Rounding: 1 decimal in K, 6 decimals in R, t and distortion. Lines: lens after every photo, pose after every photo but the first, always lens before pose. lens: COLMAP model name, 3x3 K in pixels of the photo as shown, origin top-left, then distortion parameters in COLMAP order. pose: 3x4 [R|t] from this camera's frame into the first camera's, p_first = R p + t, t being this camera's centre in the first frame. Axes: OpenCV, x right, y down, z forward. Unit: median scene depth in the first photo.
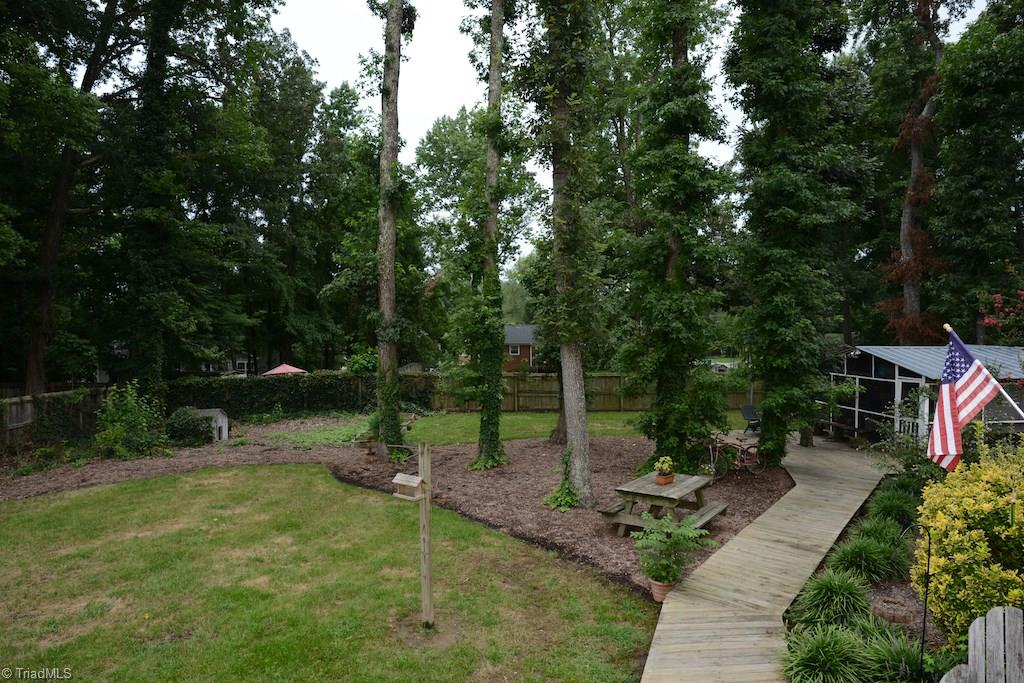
lens RADIAL K [[585.2, 0, 511.8], [0, 585.2, 343.9], [0, 0, 1]] dist [-0.038692, 0.013986]
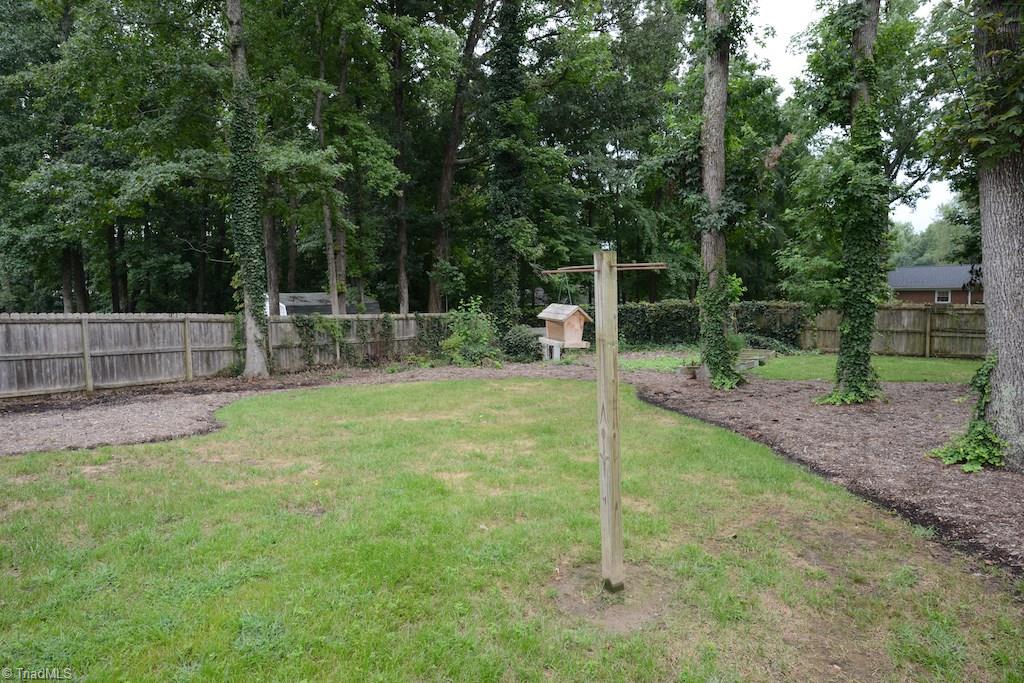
lens RADIAL K [[585.2, 0, 515.6], [0, 585.2, 341.9], [0, 0, 1]] dist [-0.038692, 0.013986]
pose [[0.798376, 0.037069, -0.601017, 0.046410], [-0.000733, 0.998163, 0.060589, 0.089703], [0.602159, -0.047932, 0.796936, 0.211491]]
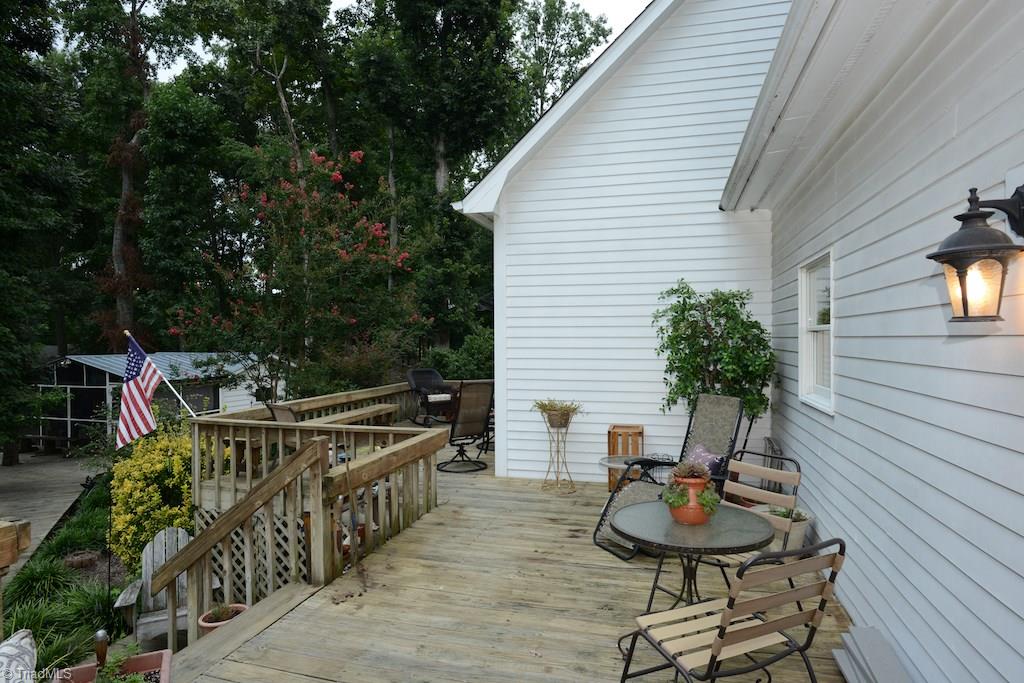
lens RADIAL K [[585.2, 0, 514.6], [0, 585.2, 343.5], [0, 0, 1]] dist [-0.038692, 0.013986]
pose [[0.374634, -0.007625, 0.927141, -0.045612], [0.028334, 0.999593, -0.003228, 0.010306], [-0.926740, 0.027479, 0.374698, -0.119554]]
